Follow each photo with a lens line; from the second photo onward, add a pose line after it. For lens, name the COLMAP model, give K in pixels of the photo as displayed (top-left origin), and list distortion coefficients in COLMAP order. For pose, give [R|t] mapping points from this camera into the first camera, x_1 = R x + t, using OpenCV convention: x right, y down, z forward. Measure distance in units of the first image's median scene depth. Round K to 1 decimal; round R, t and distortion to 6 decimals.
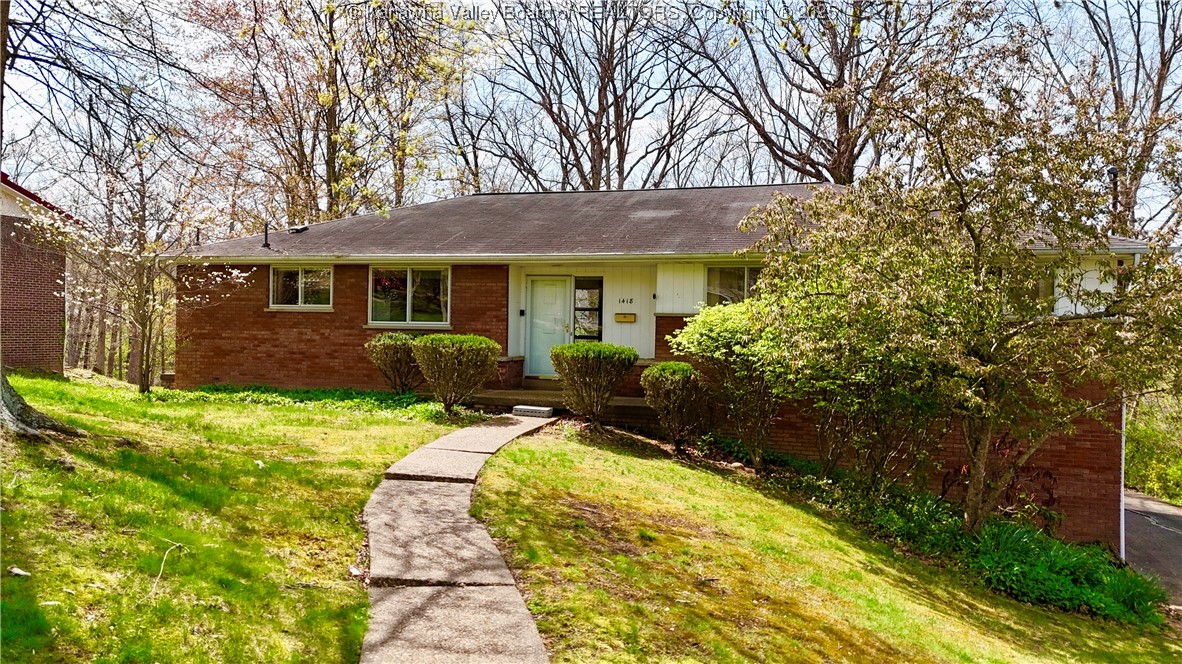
lens RADIAL K [[869.0, 0, 594.6], [0, 869.0, 327.6], [0, 0, 1]] dist [0.080955, -0.086788]
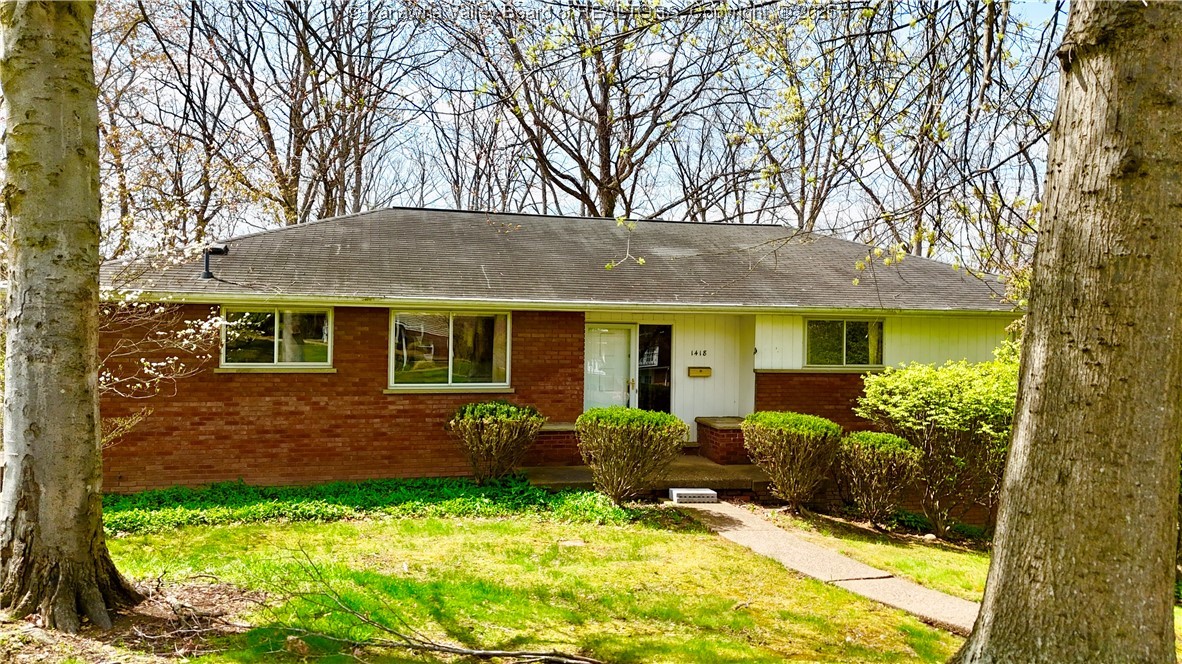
lens RADIAL K [[869.0, 0, 591.8], [0, 869.0, 326.4], [0, 0, 1]] dist [0.080955, -0.086788]
pose [[0.856376, -0.003292, 0.516342, -0.511659], [0.001068, 0.999989, 0.004604, -0.061599], [-0.516351, -0.003391, 0.856370, 0.283789]]
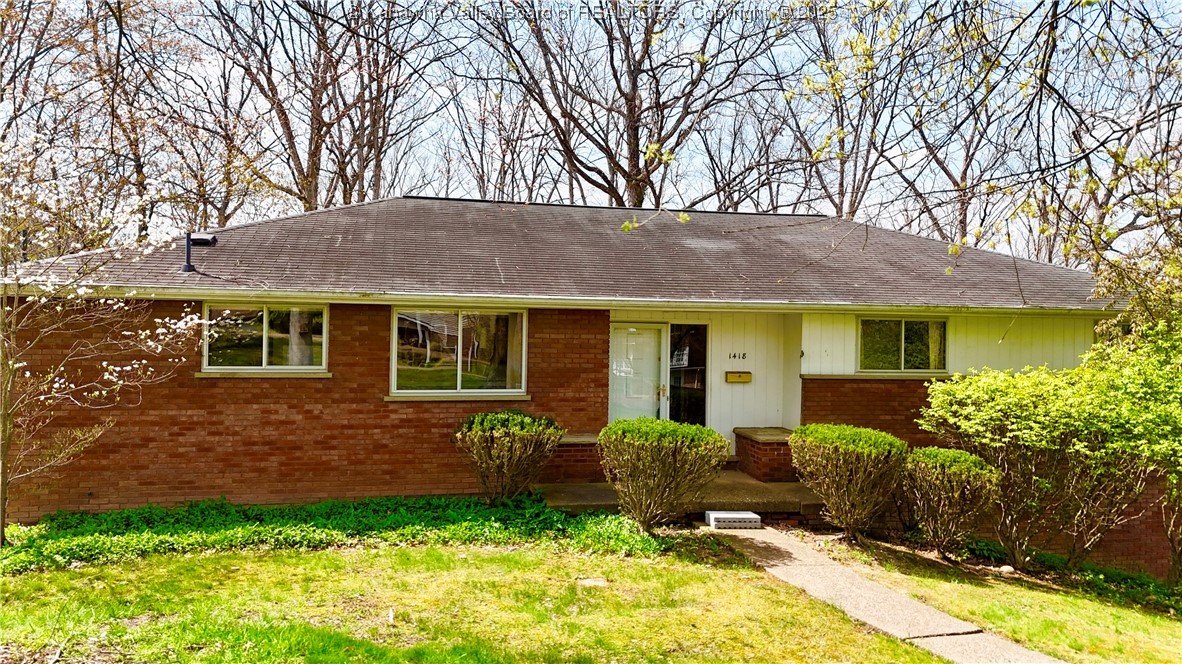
lens RADIAL K [[869.0, 0, 591.2], [0, 869.0, 328.7], [0, 0, 1]] dist [0.080955, -0.086788]
pose [[0.873022, -0.003959, 0.487666, -0.465050], [-0.000488, 0.999959, 0.008991, -0.062132], [-0.487681, -0.008087, 0.872984, 0.357370]]
